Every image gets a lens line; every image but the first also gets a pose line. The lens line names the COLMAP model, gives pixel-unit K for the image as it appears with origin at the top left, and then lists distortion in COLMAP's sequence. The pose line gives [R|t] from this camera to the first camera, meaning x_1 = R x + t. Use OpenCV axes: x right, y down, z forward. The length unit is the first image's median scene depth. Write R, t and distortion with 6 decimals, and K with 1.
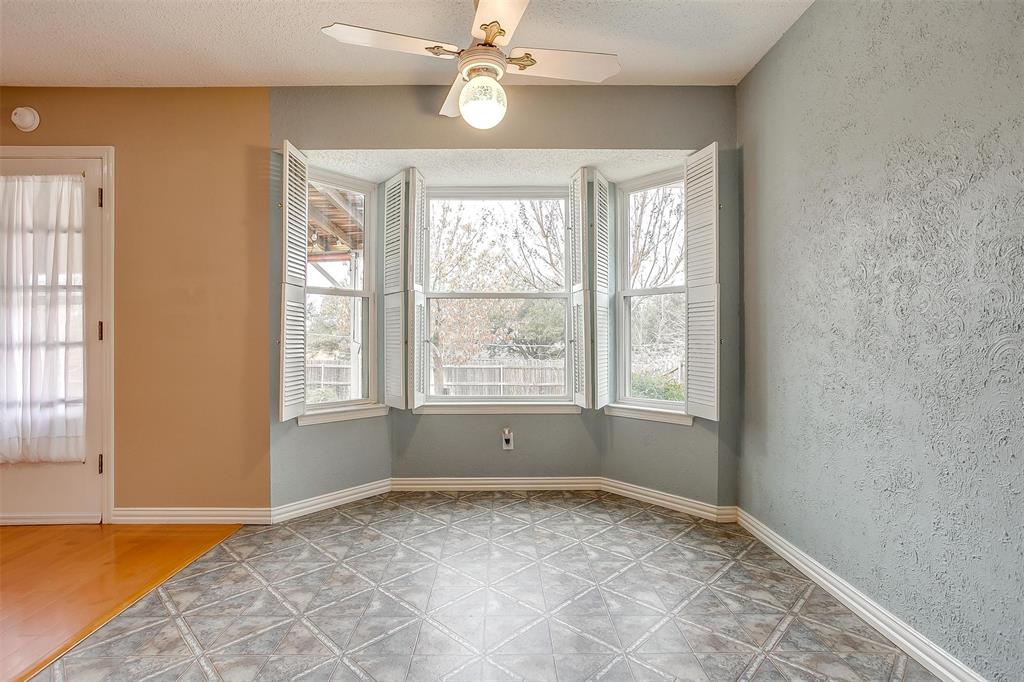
lens RADIAL K [[503.0, 0, 510.2], [0, 503.0, 333.9], [0, 0, 1]] dist [-0.058860, 0.037267]
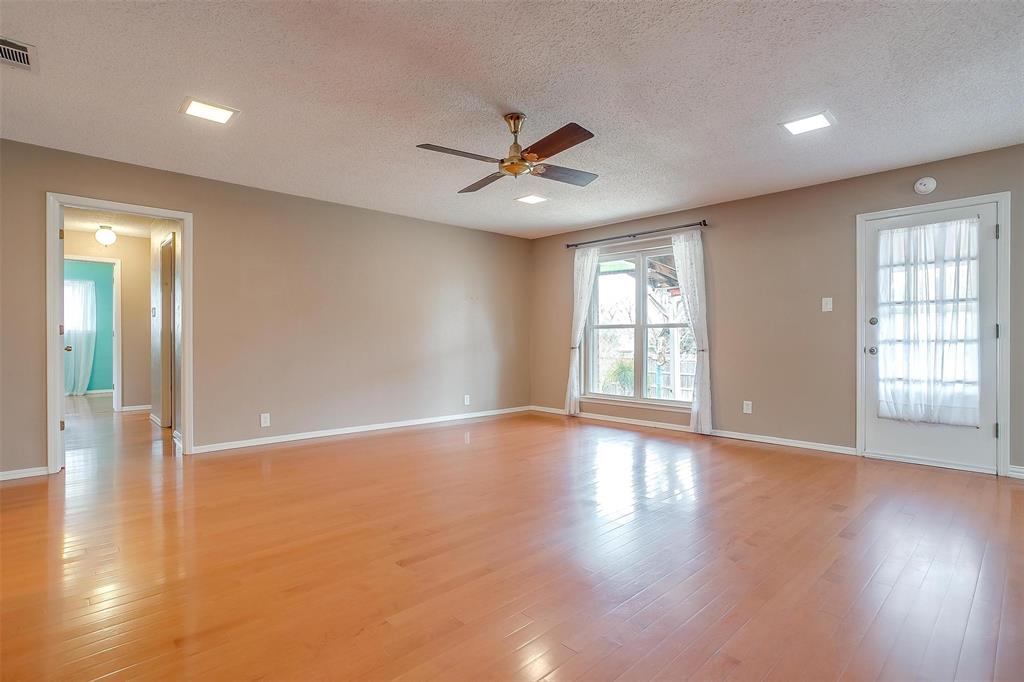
lens RADIAL K [[508.9, 0, 499.9], [0, 508.9, 333.5], [0, 0, 1]] dist [-0.031435, 0.019197]
pose [[0.679878, -0.003969, -0.733314, -0.747037], [0.004517, 0.999989, -0.001225, -0.004149], [0.733311, -0.002479, 0.679889, -0.923174]]
